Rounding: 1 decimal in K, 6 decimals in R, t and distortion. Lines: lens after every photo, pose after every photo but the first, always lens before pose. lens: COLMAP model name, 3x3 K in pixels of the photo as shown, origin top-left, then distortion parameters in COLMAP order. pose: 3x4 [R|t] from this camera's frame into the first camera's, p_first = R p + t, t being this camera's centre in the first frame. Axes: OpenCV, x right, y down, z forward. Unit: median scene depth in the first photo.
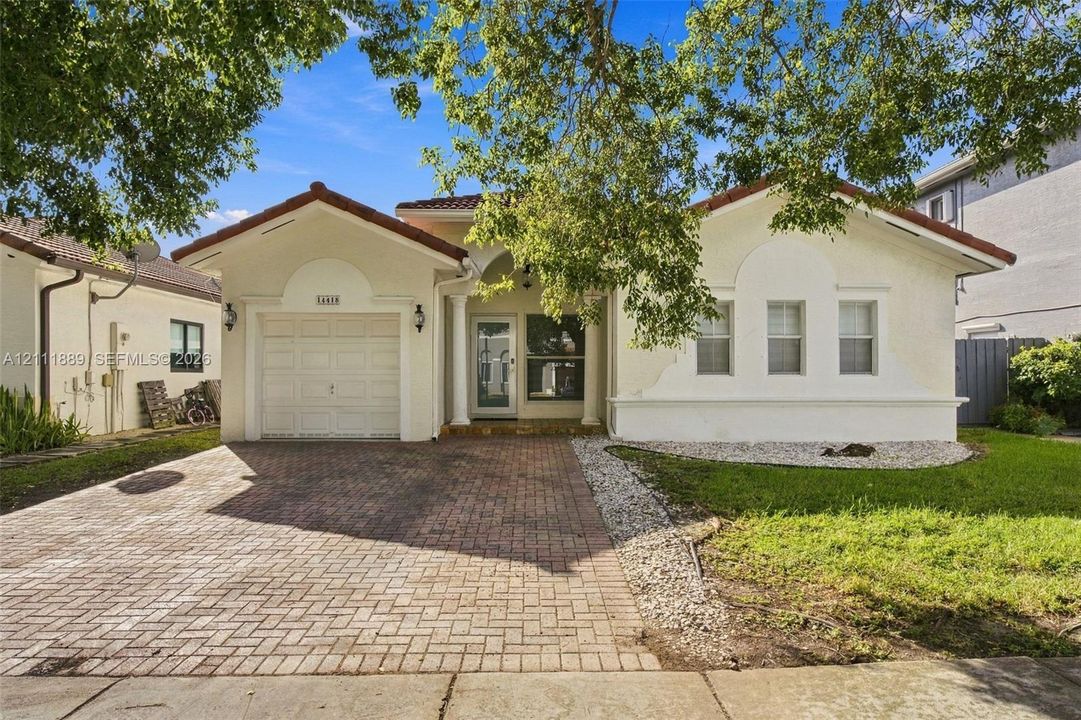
lens RADIAL K [[466.6, 0, 540.5], [0, 466.6, 365.8], [0, 0, 1]] dist [-0.000163, -0.000059]
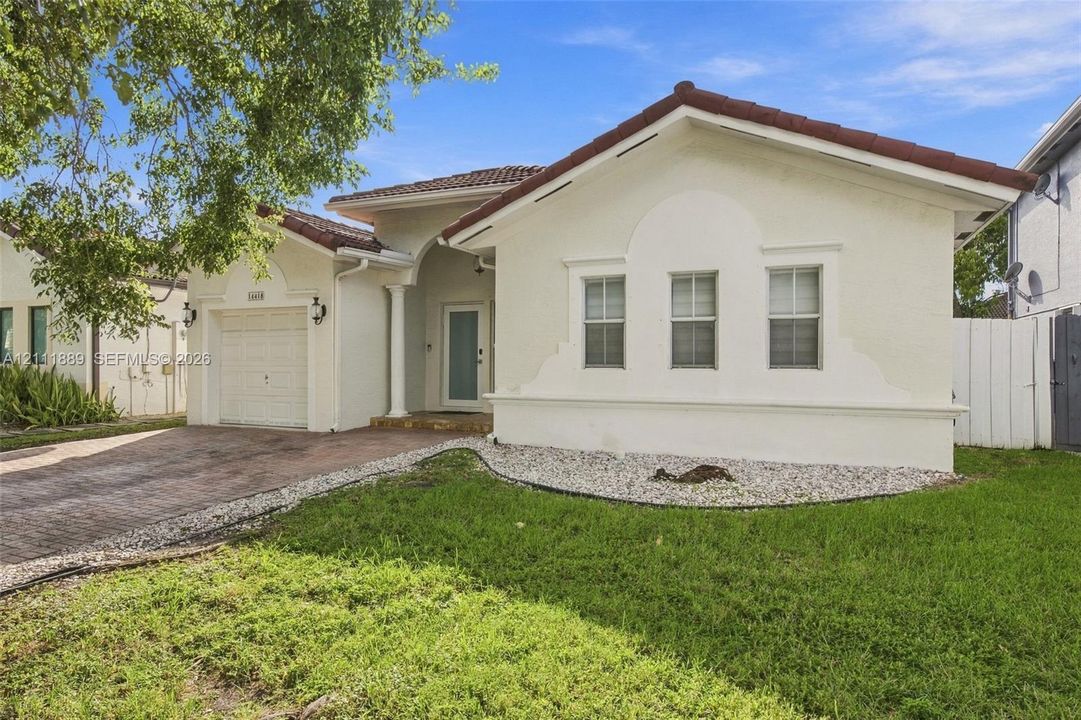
lens RADIAL K [[491.2, 0, 545.1], [0, 491.2, 355.4], [0, 0, 1]] dist [0.001671, 0.000036]
pose [[0.947082, -0.003516, -0.320971, 0.552590], [0.006080, 0.999957, 0.006988, -0.009385], [0.320933, -0.008569, 0.947063, 0.154429]]
